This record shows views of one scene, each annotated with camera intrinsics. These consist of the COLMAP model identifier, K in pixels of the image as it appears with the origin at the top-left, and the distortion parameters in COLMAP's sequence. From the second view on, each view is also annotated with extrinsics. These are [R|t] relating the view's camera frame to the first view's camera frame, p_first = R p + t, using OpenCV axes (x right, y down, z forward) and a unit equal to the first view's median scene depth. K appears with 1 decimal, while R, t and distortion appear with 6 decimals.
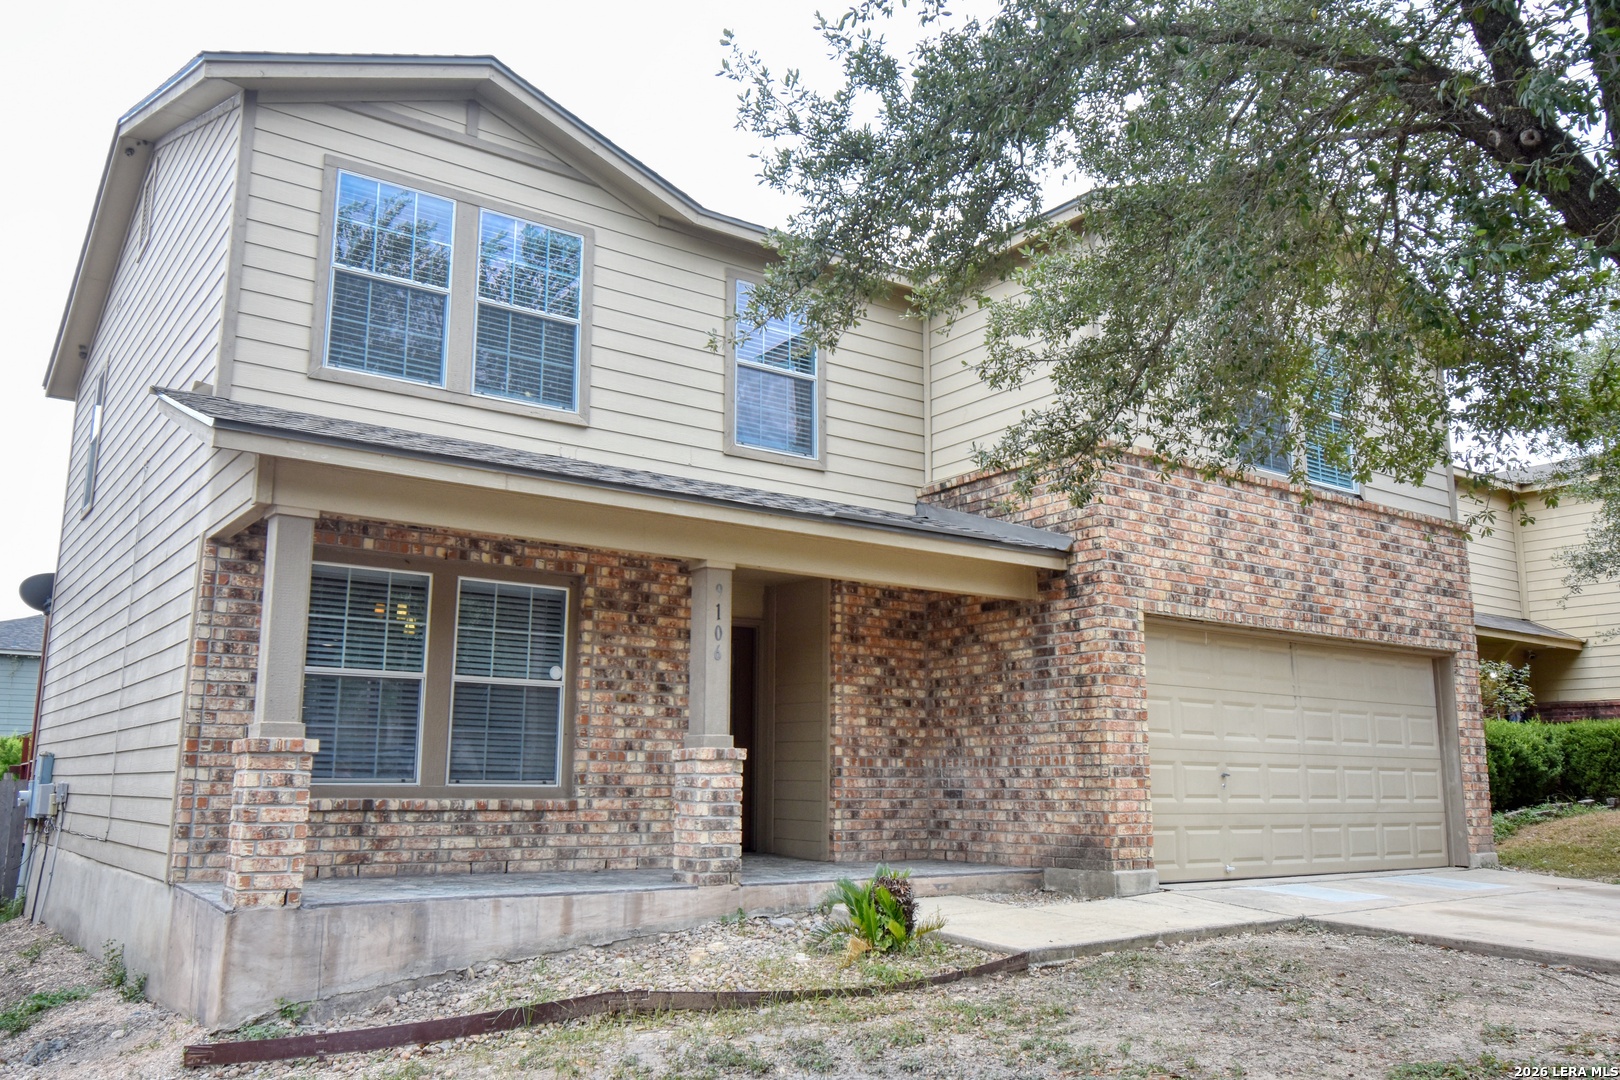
lens RADIAL K [[1273.0, 0, 808.9], [0, 1273.0, 544.4], [0, 0, 1]] dist [0.004729, -0.002747]
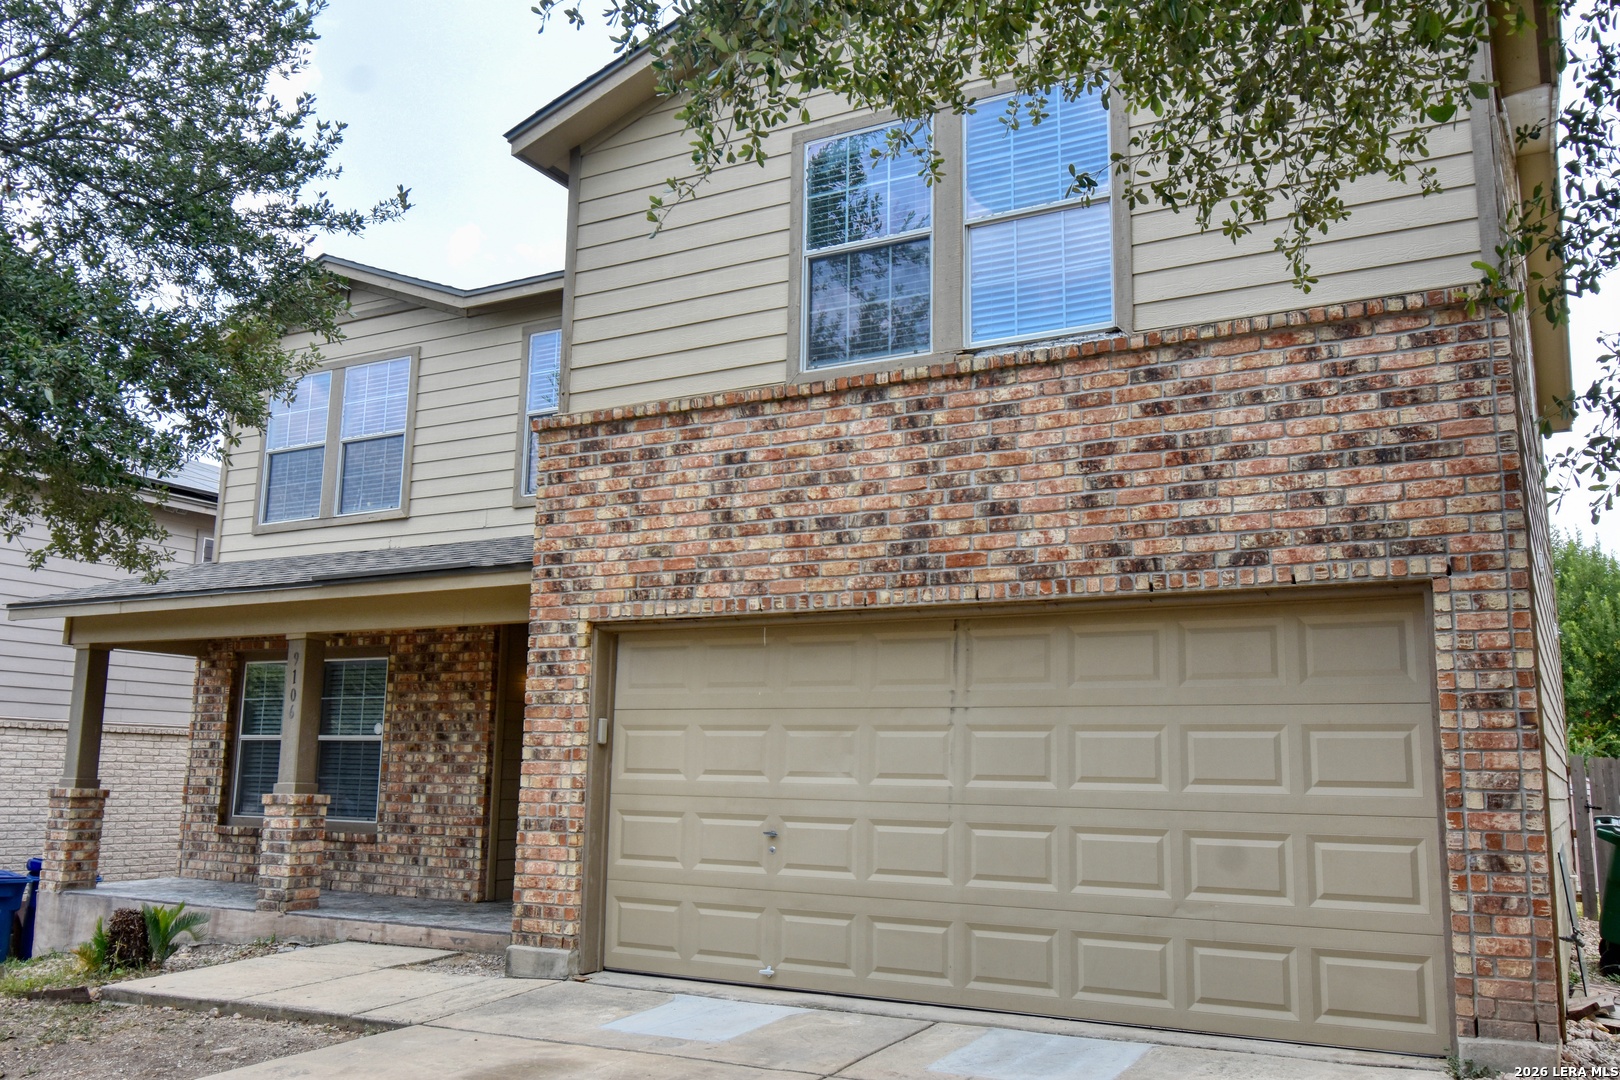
lens RADIAL K [[1362.3, 0, 810.0], [0, 1362.3, 540.0], [0, 0, 1]] dist [0.007462, -0.022242]
pose [[0.422330, -0.156342, -0.892857, 1.051968], [0.153506, 0.983122, -0.099538, 0.105463], [0.893349, -0.095021, 0.439202, 0.737241]]
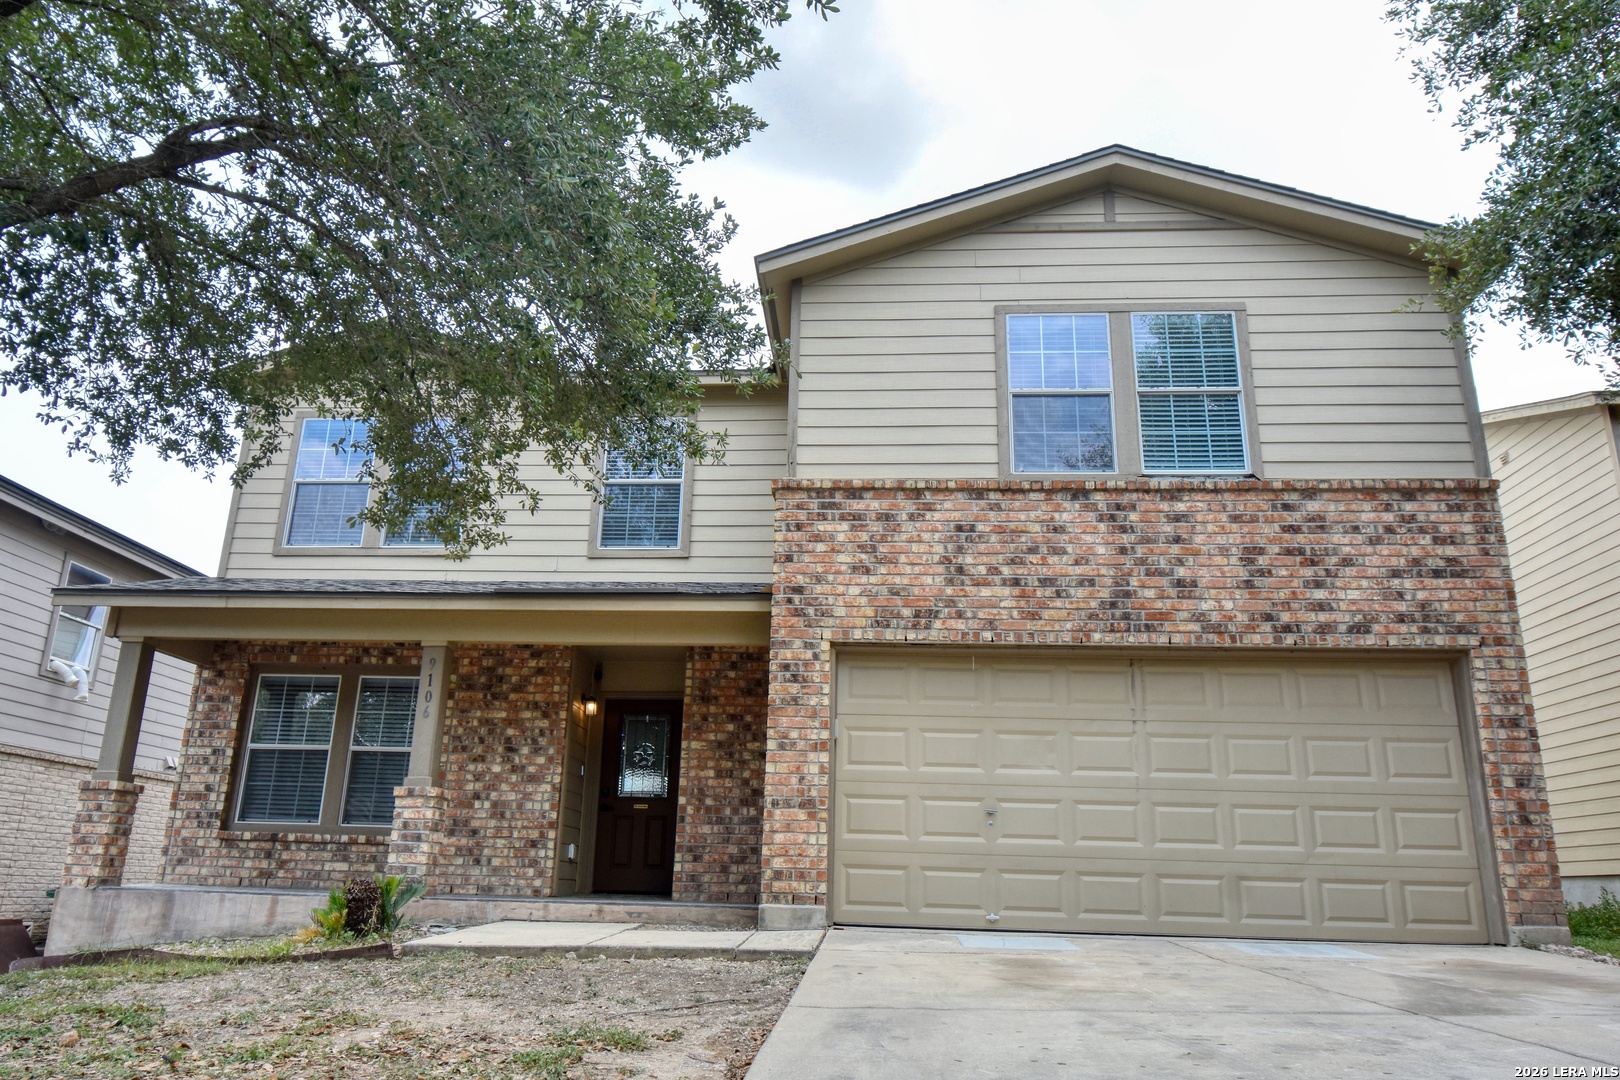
lens RADIAL K [[1107.4, 0, 793.1], [0, 1107.4, 556.5], [0, 0, 1]] dist [0.015201, -0.029421]
pose [[0.766971, -0.173465, -0.617791, 0.762994], [0.097119, 0.983057, -0.155454, 0.116046], [0.634289, 0.059230, 0.770823, 0.305302]]
